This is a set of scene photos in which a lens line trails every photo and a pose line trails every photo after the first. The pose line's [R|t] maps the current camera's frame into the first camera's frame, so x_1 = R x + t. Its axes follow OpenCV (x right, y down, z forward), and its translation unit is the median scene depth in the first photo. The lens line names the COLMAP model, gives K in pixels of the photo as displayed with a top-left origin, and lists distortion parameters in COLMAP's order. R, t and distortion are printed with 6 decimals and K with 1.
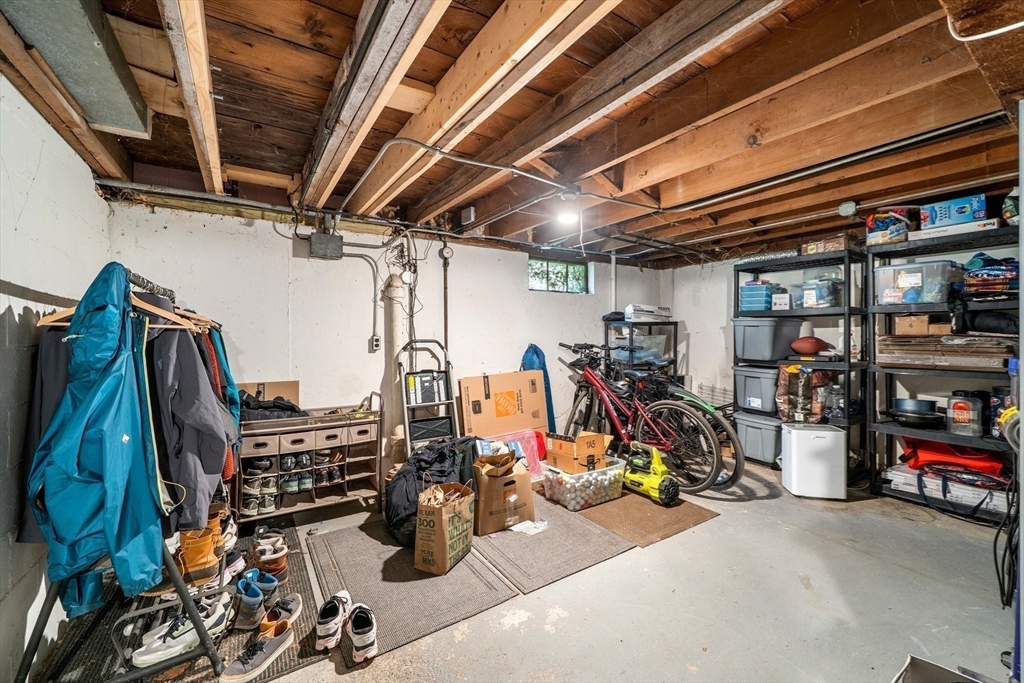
lens RADIAL K [[409.6, 0, 509.8], [0, 409.6, 337.0], [0, 0, 1]] dist [-0.001145, -0.000128]
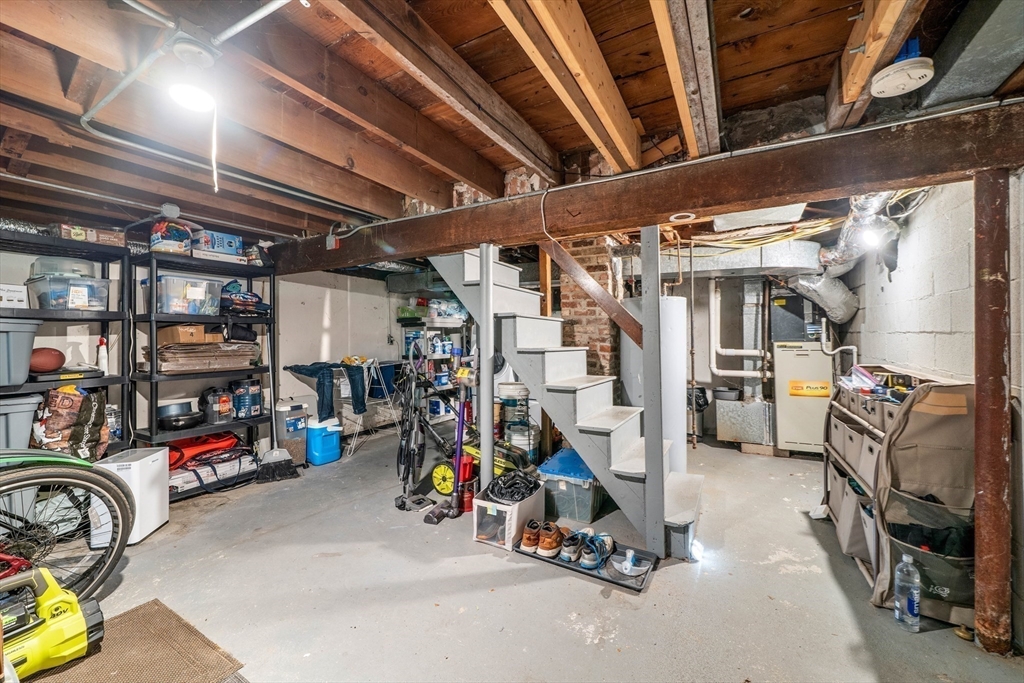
lens RADIAL K [[409.6, 0, 509.8], [0, 409.6, 337.0], [0, 0, 1]] dist [-0.001145, -0.000128]
pose [[-0.461235, 0.010962, 0.887210, -0.391047], [0.020218, 0.999794, -0.001843, -0.002239], [-0.887048, 0.017088, -0.461362, 0.773790]]
